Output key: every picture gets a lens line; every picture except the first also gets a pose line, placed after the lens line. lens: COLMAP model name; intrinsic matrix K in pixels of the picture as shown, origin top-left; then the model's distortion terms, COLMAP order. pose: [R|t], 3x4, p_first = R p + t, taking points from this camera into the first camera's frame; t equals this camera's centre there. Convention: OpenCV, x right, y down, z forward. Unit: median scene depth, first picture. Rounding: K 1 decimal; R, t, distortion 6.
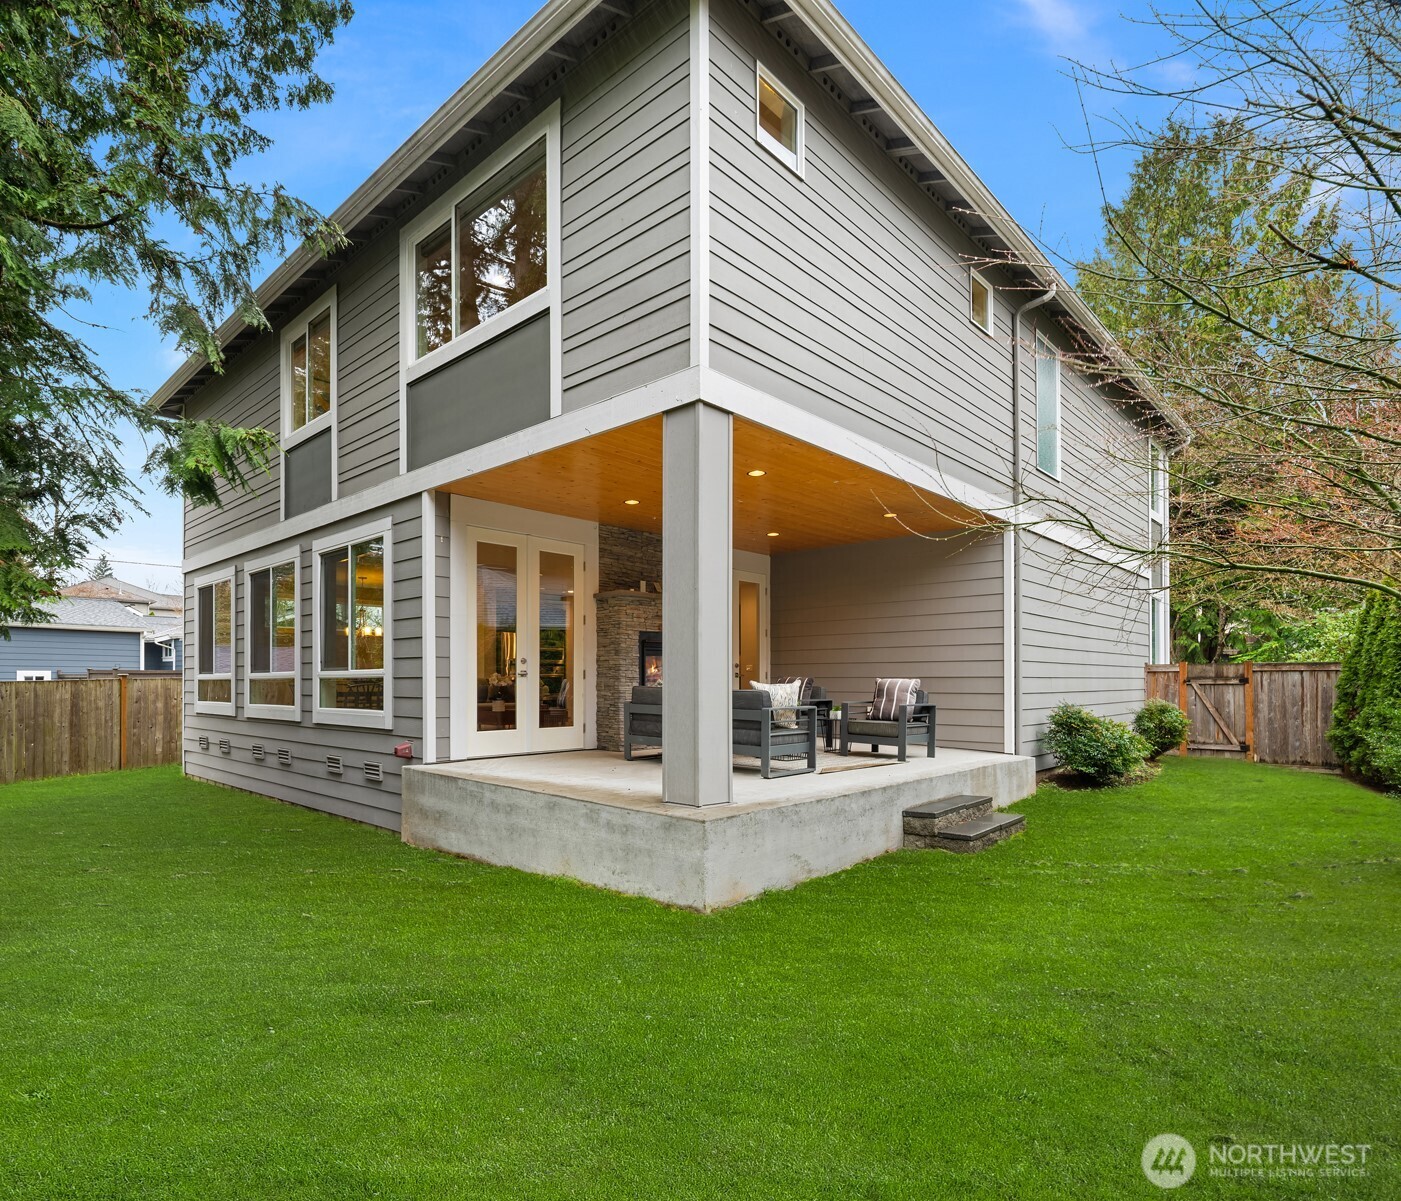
lens RADIAL K [[767.2, 0, 699.2], [0, 767.2, 681.4], [0, 0, 1]] dist [-0.000092, -0.000022]
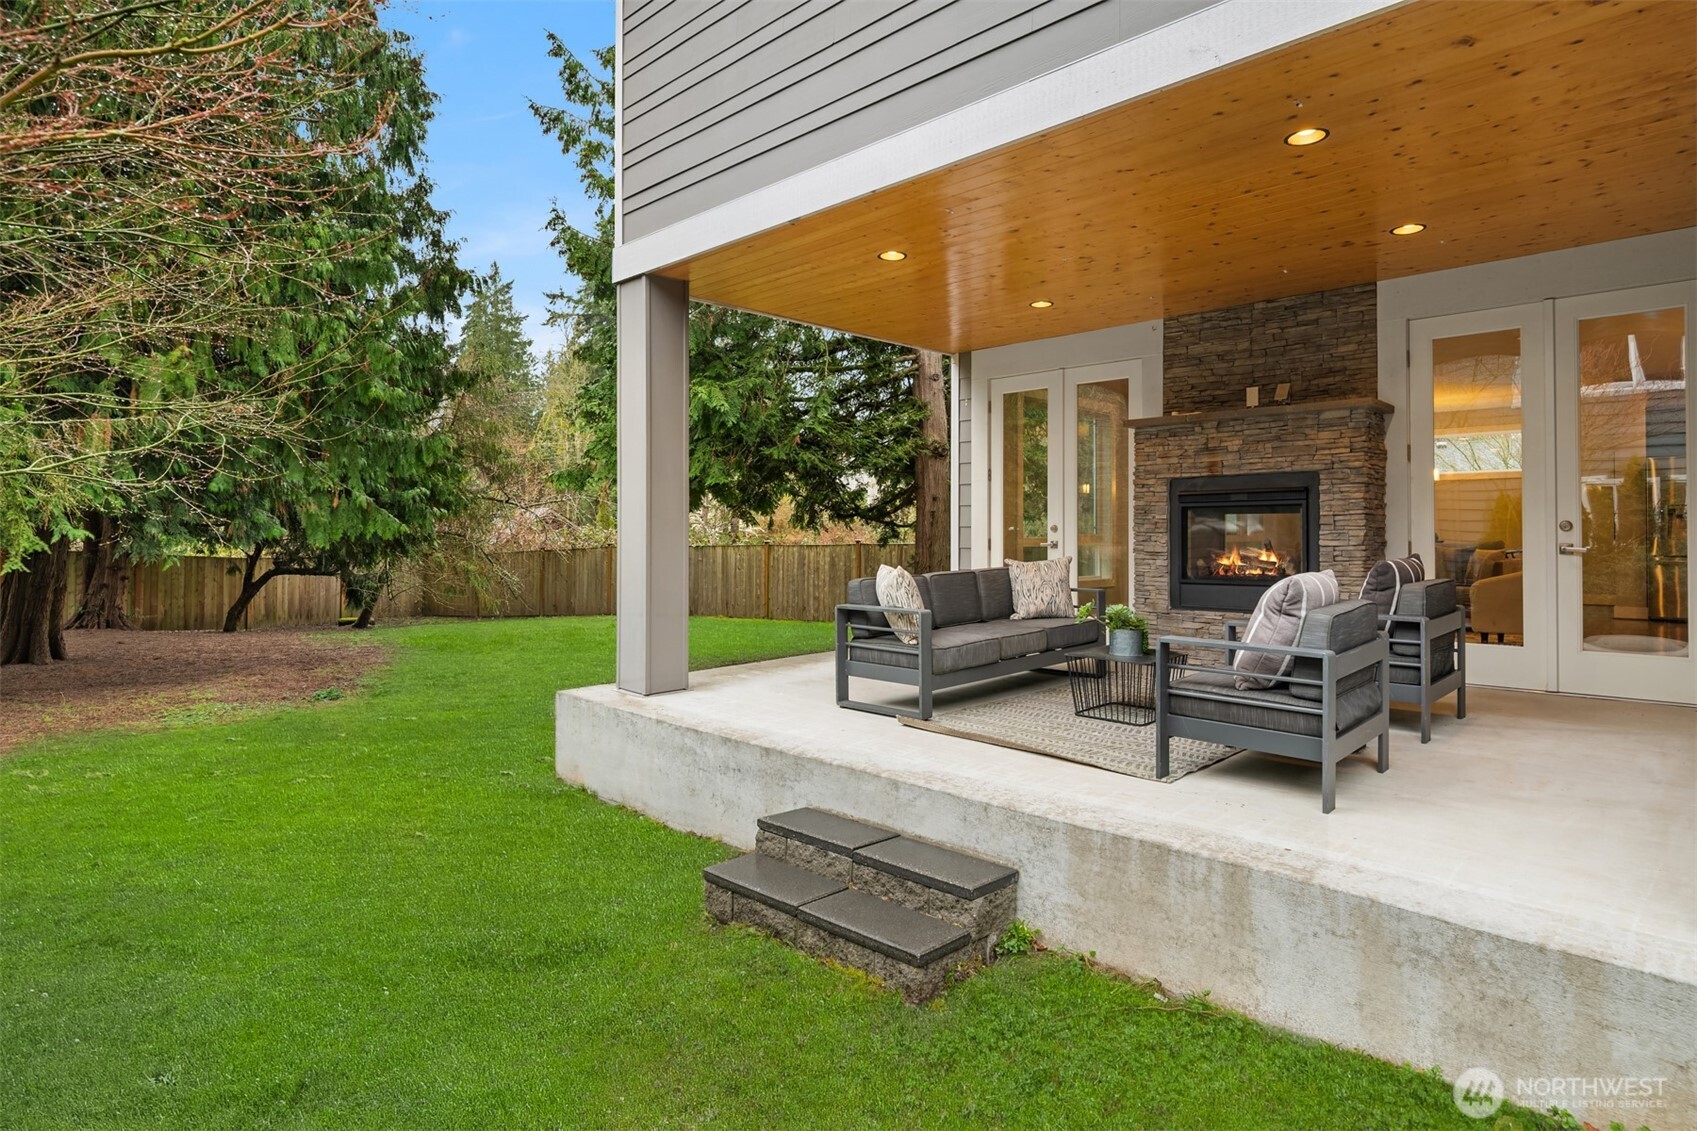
lens RADIAL K [[915.6, 0, 870.4], [0, 915.6, 525.2], [0, 0, 1]] dist [-0.000810, -0.000852]
pose [[-0.017528, -0.003597, -0.999840, 0.680024], [0.003046, 0.999989, -0.003651, -0.025497], [0.999842, -0.003110, -0.017517, 0.772414]]
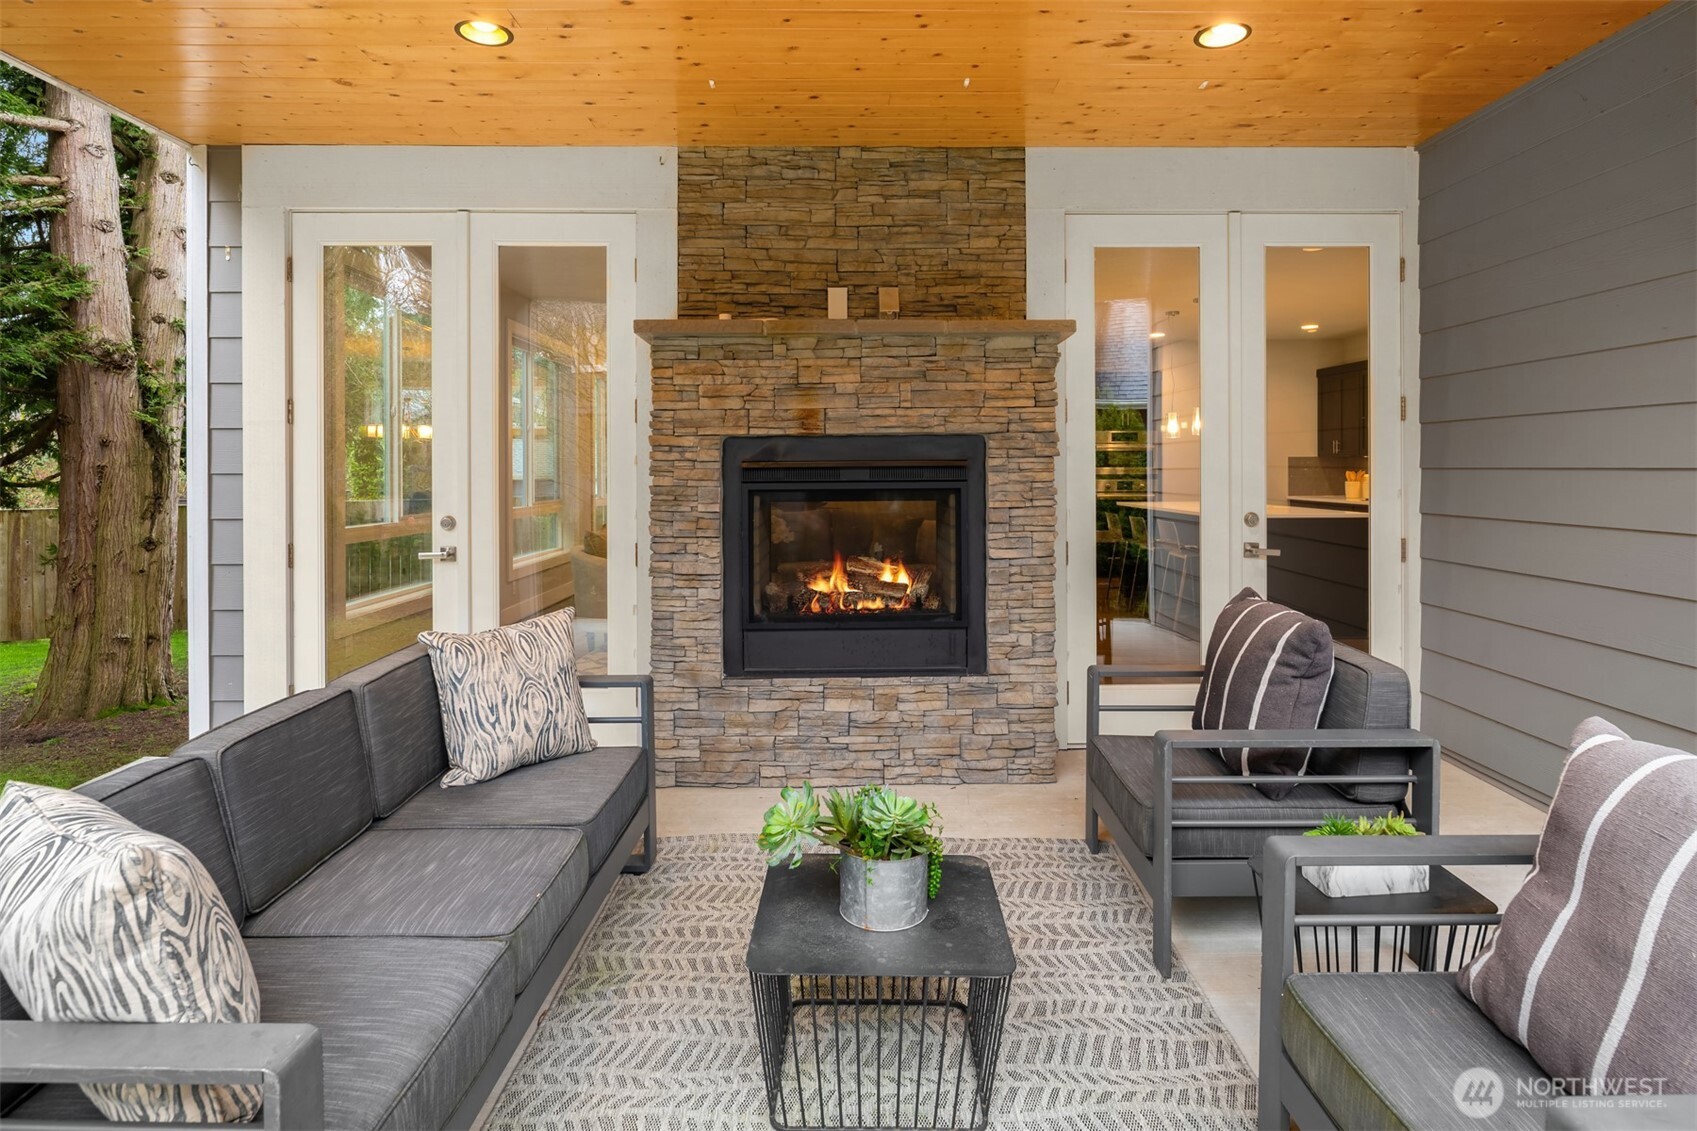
lens RADIAL K [[928.4, 0, 866.2], [0, 928.4, 474.7], [0, 0, 1]] dist [-0.006064, -0.000557]
pose [[0.693976, 0.005777, -0.719975, 0.261185], [0.001605, 0.999953, 0.009570, -0.052968], [0.719996, -0.007797, 0.693934, 0.765890]]
